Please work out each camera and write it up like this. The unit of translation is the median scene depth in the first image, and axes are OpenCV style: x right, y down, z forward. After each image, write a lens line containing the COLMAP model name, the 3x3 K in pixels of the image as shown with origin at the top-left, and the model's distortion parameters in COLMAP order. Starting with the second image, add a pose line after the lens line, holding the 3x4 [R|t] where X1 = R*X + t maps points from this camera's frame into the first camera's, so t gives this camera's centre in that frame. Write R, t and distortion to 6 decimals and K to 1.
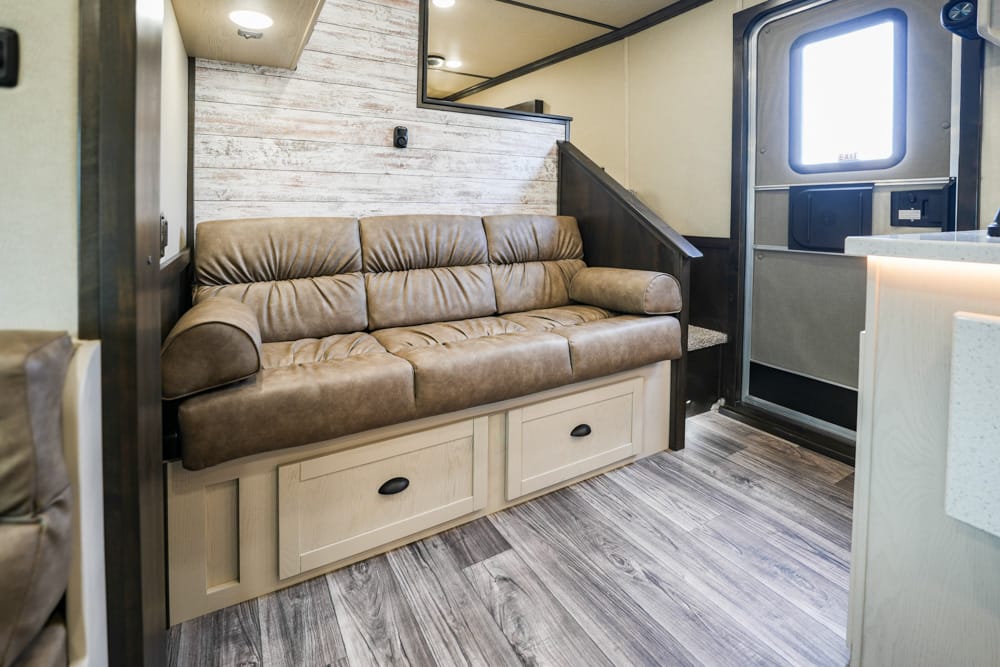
lens RADIAL K [[434.9, 0, 466.6], [0, 434.9, 217.1], [0, 0, 1]] dist [-0.030349, 0.003936]
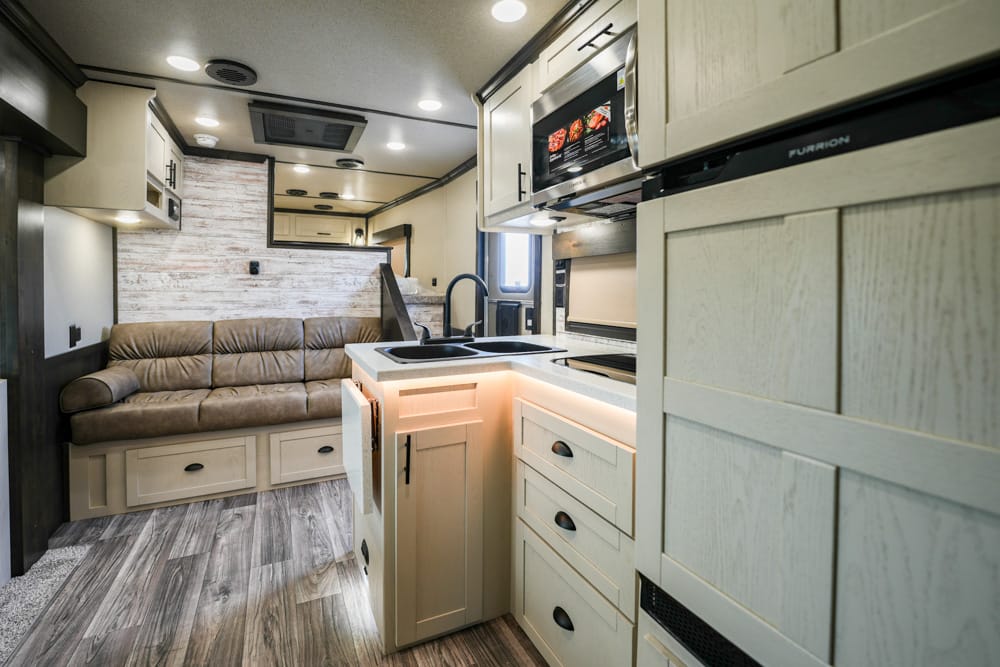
lens RADIAL K [[434.9, 0, 476.4], [0, 434.9, 284.6], [0, 0, 1]] dist [-0.030349, 0.003936]
pose [[0.999127, 0.010040, -0.040551, 0.854119], [-0.010468, 0.999892, -0.010336, -0.135676], [0.040442, 0.010751, 0.999124, -0.636531]]
